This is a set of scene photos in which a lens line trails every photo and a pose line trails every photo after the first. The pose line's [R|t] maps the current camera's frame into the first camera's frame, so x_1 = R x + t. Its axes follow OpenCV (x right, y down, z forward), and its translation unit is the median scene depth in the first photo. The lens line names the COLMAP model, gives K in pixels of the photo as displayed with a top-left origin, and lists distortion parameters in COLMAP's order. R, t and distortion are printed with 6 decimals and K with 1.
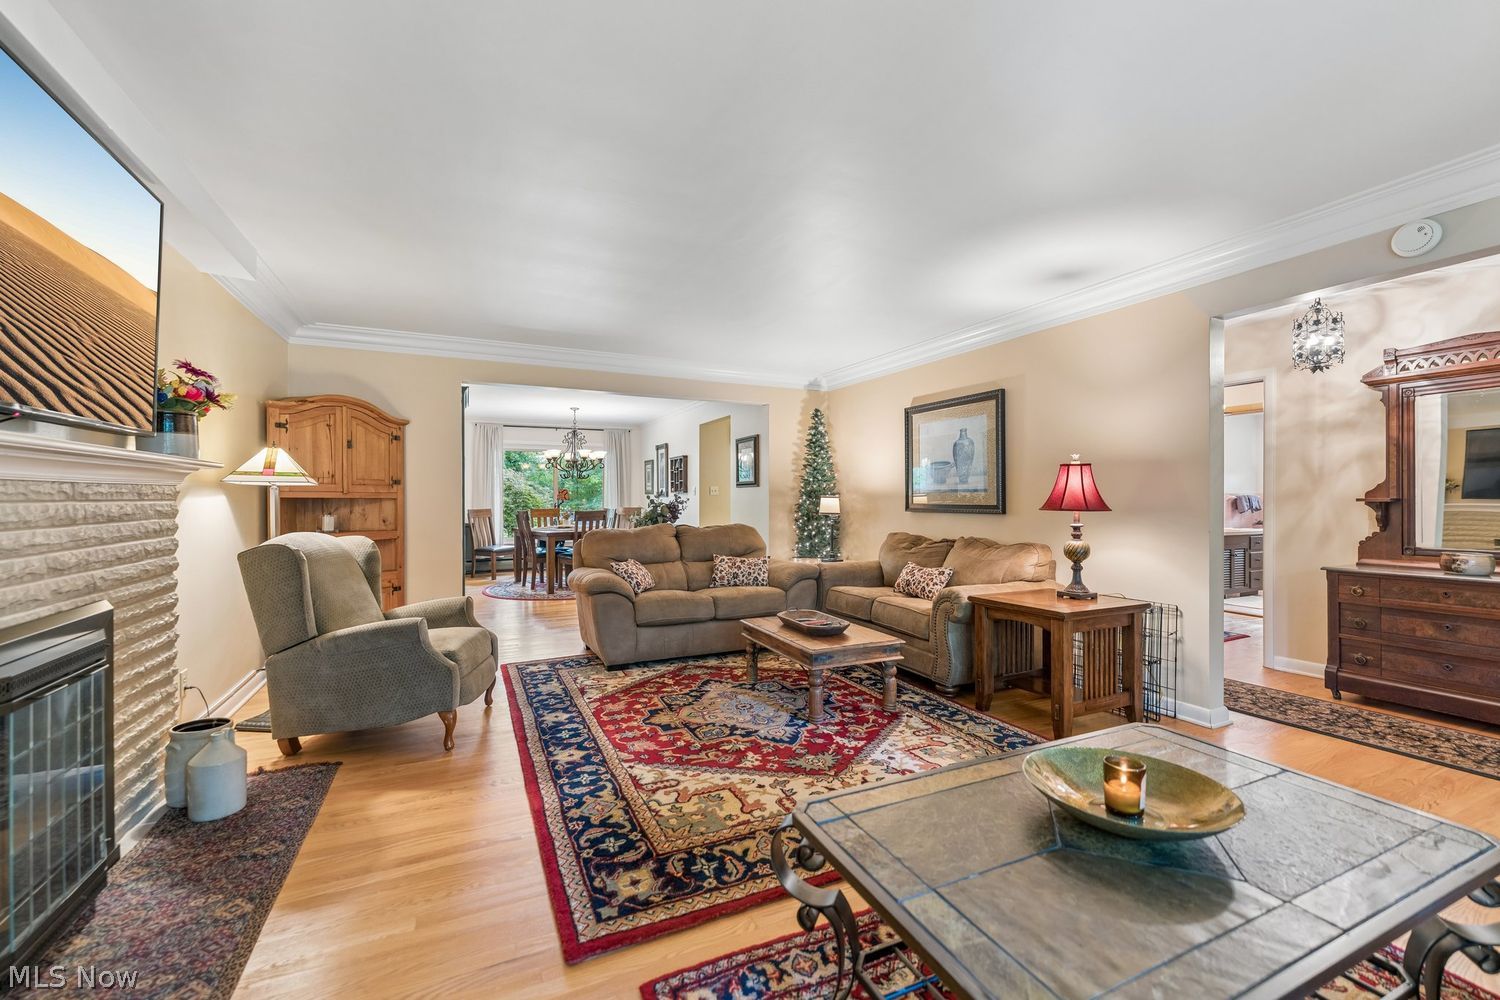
lens RADIAL K [[612.6, 0, 751.3], [0, 612.6, 497.6], [0, 0, 1]] dist [-0.000804, -0.000307]
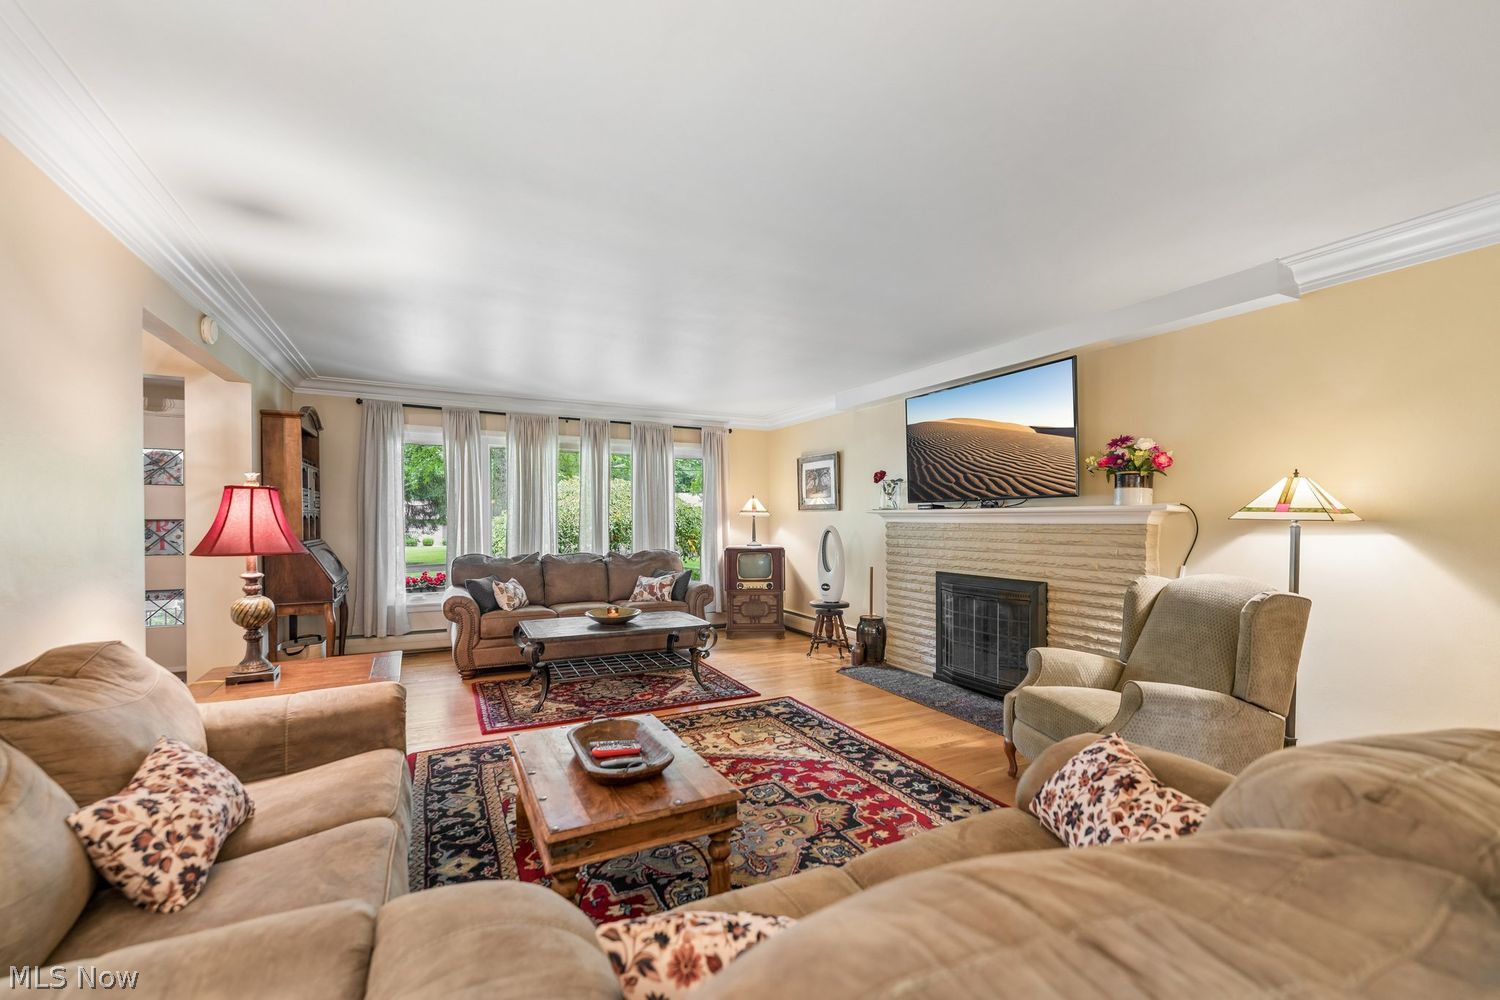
lens RADIAL K [[612.6, 0, 745.7], [0, 612.6, 527.0], [0, 0, 1]] dist [-0.000804, -0.000307]
pose [[-0.999421, -0.004300, -0.033753, -0.002272], [-0.004711, 0.999916, 0.012093, -0.022832], [0.033698, 0.012245, -0.999357, 1.954791]]
